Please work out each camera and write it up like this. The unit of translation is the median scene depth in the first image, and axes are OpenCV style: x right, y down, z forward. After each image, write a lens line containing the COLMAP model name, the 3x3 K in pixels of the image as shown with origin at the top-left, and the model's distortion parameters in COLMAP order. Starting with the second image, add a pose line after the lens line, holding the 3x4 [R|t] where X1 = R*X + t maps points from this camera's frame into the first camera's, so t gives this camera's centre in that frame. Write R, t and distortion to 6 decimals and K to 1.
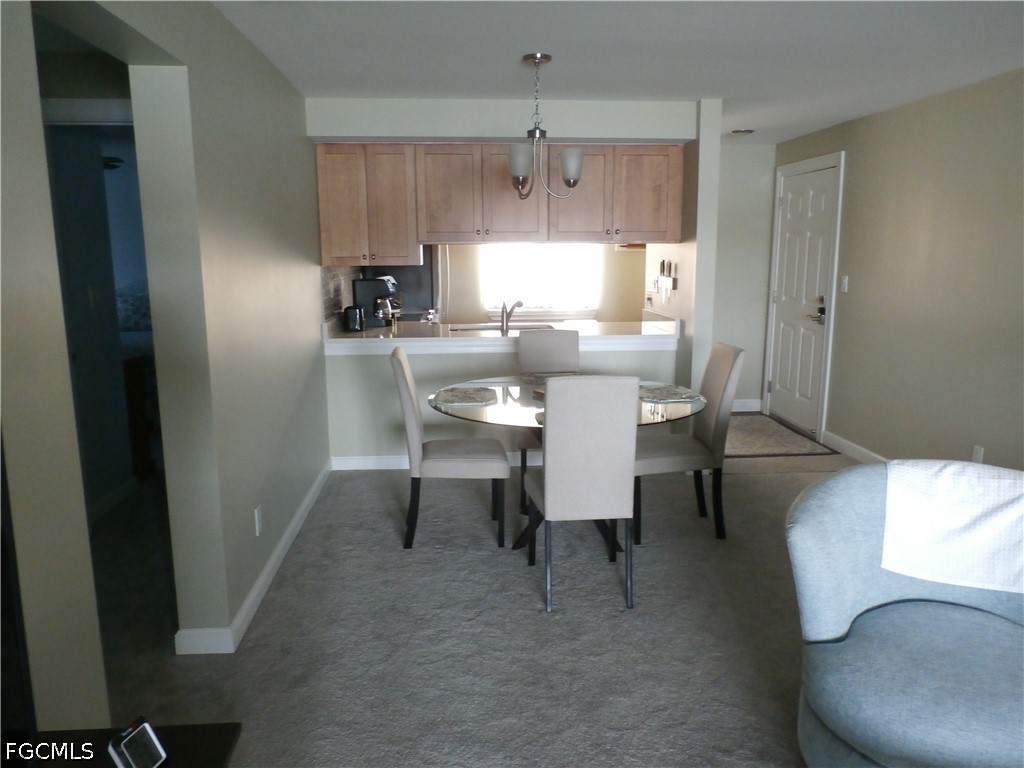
lens RADIAL K [[773.9, 0, 512.6], [0, 773.9, 383.8], [0, 0, 1]] dist [-0.001265, 0.007767]
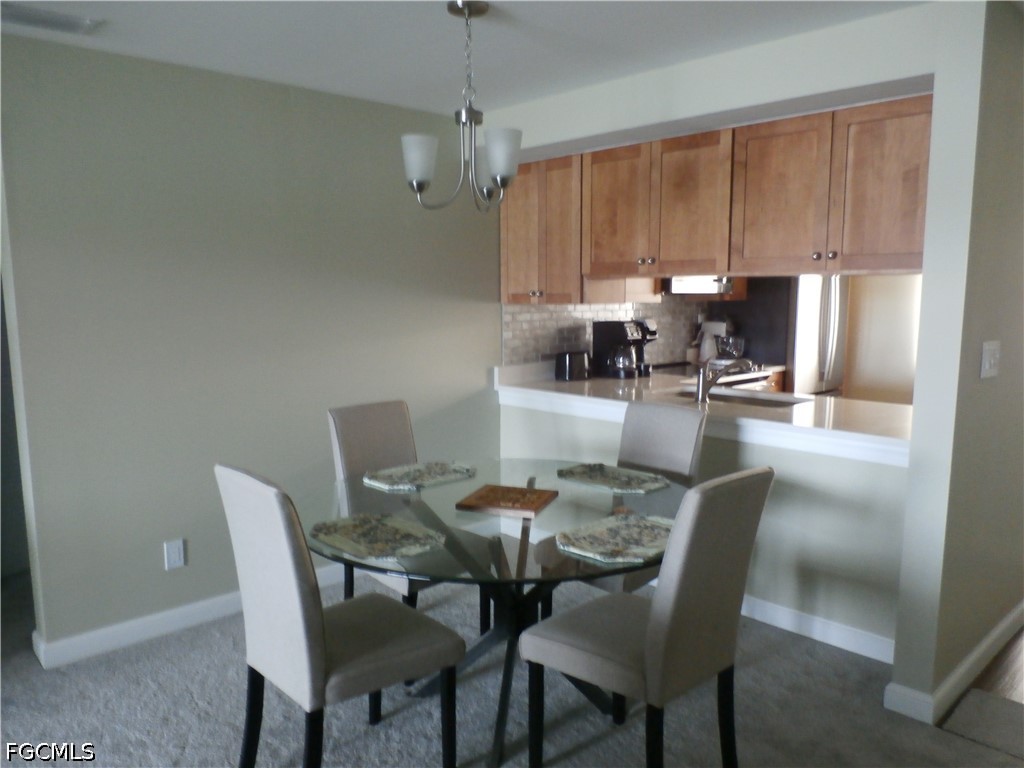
lens RADIAL K [[773.9, 0, 510.8], [0, 773.9, 386.5], [0, 0, 1]] dist [-0.001265, 0.007767]
pose [[0.618473, 0.101793, -0.779185, 0.458481], [-0.134947, 0.990602, 0.022299, -0.077972], [0.774132, 0.091357, 0.626397, 0.452571]]
